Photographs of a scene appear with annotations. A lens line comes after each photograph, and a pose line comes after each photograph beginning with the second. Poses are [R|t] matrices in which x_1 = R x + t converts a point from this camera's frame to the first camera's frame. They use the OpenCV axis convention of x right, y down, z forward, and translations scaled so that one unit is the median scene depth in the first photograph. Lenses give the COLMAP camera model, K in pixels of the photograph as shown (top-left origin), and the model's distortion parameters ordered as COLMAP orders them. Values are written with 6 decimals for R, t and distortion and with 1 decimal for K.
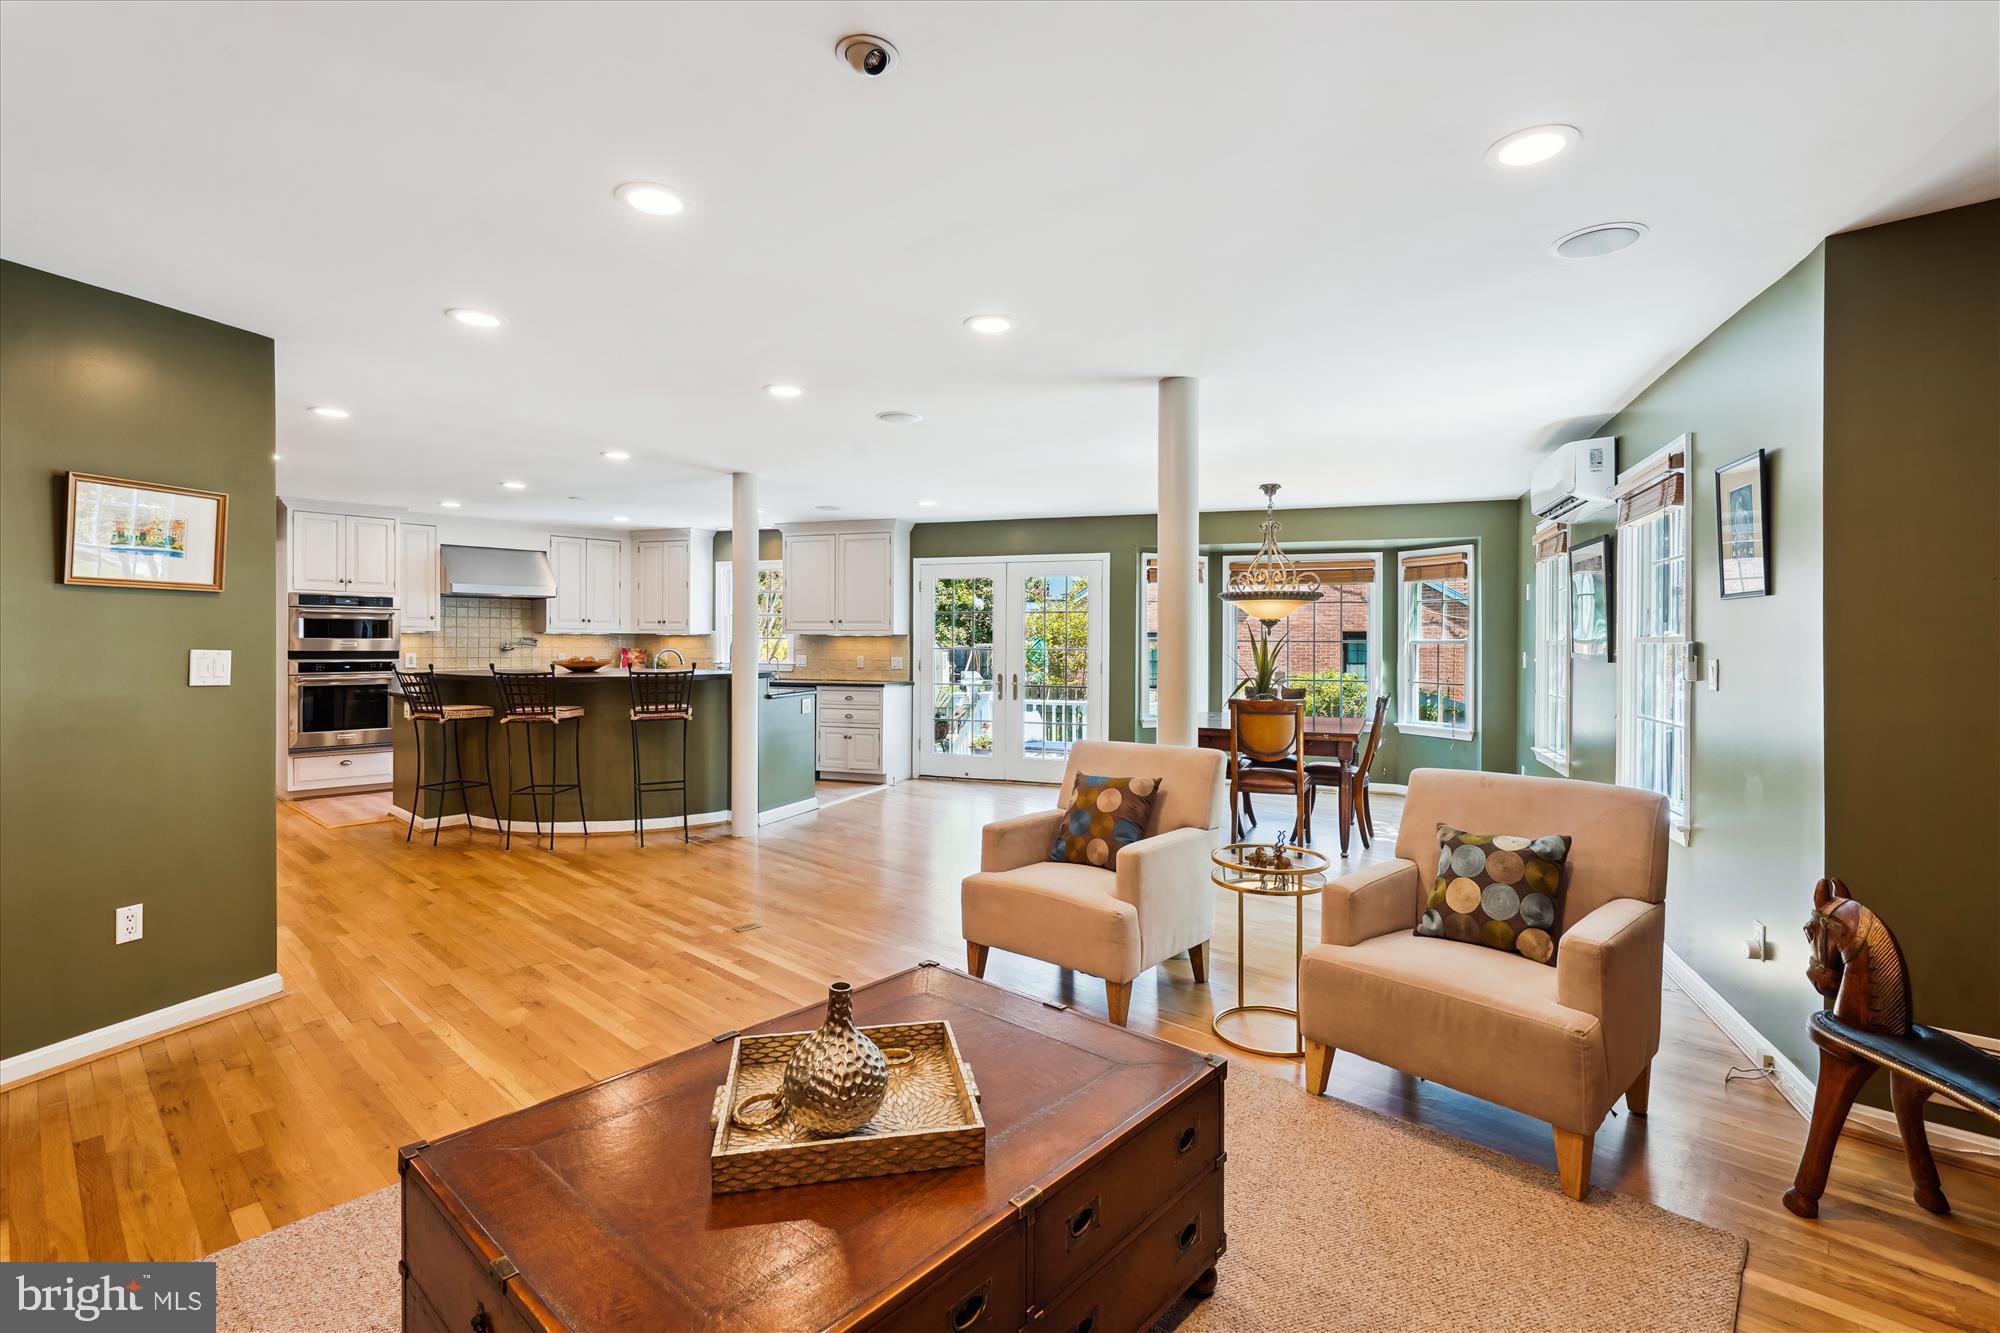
lens RADIAL K [[912.9, 0, 998.9], [0, 912.9, 640.1], [0, 0, 1]] dist [-0.002897, -0.000117]
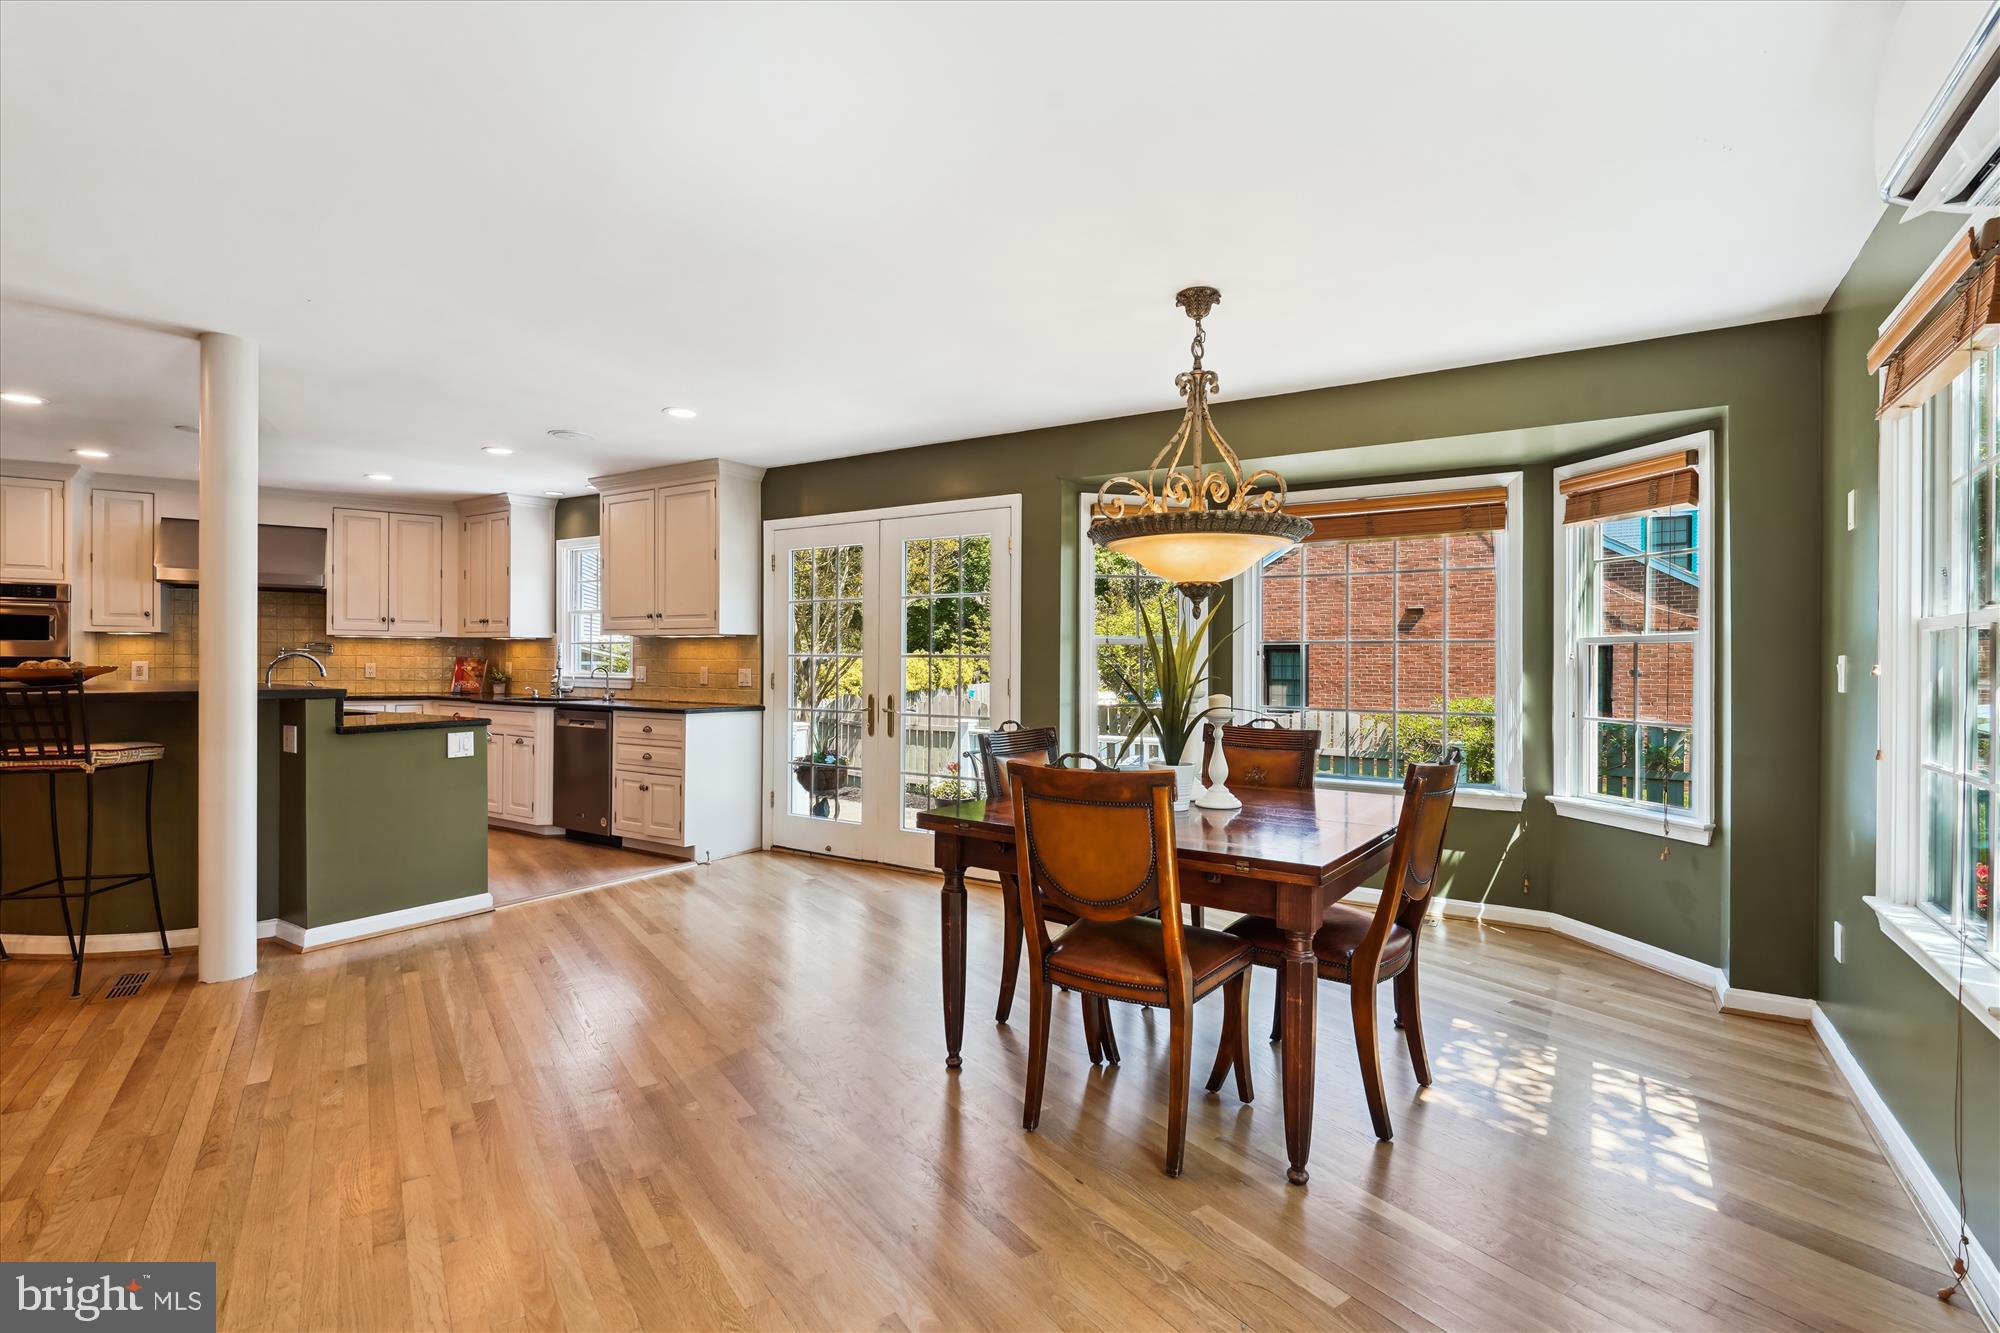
lens RADIAL K [[913.8, 0, 1000.6], [0, 913.8, 653.9], [0, 0, 1]] dist [-0.002761, 0.000491]
pose [[0.976108, -0.000800, -0.217283, 0.239715], [-0.000481, 0.999983, -0.005843, 0.012745], [0.217284, 0.005808, 0.976091, 0.418329]]
